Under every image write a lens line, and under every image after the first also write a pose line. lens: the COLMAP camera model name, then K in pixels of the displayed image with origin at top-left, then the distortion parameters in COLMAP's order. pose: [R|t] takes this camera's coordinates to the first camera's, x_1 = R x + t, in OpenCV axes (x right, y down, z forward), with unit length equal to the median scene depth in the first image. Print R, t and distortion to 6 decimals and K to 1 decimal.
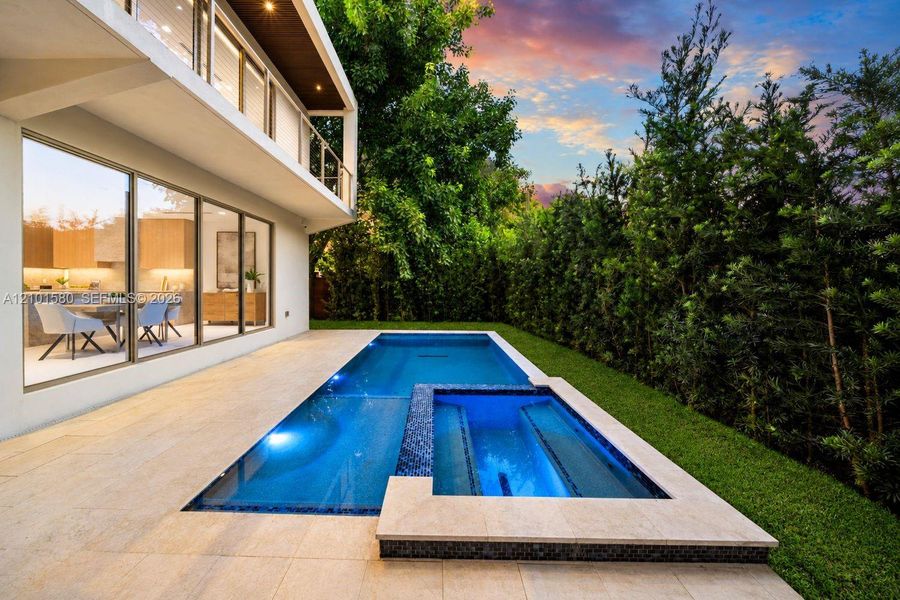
lens RADIAL K [[312.2, 0, 452.2], [0, 312.2, 291.1], [0, 0, 1]] dist [-0.013482, -0.000084]
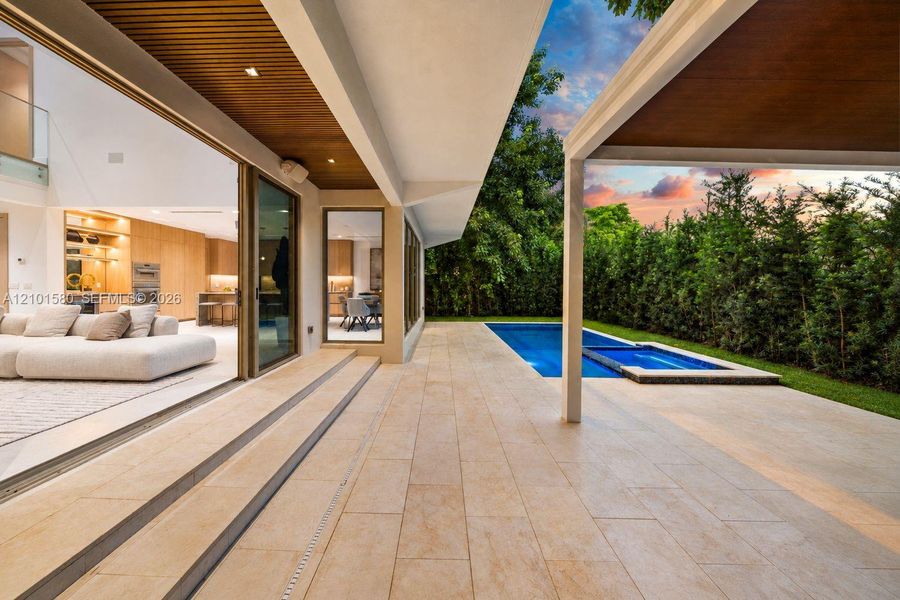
lens RADIAL K [[312.4, 0, 450.6], [0, 312.4, 293.9], [0, 0, 1]] dist [0.000865, 0.000119]
pose [[0.999732, -0.005491, -0.022488, -1.159794], [0.005606, 0.999972, 0.005045, 0.010329], [0.022460, -0.005170, 0.999734, -1.178864]]
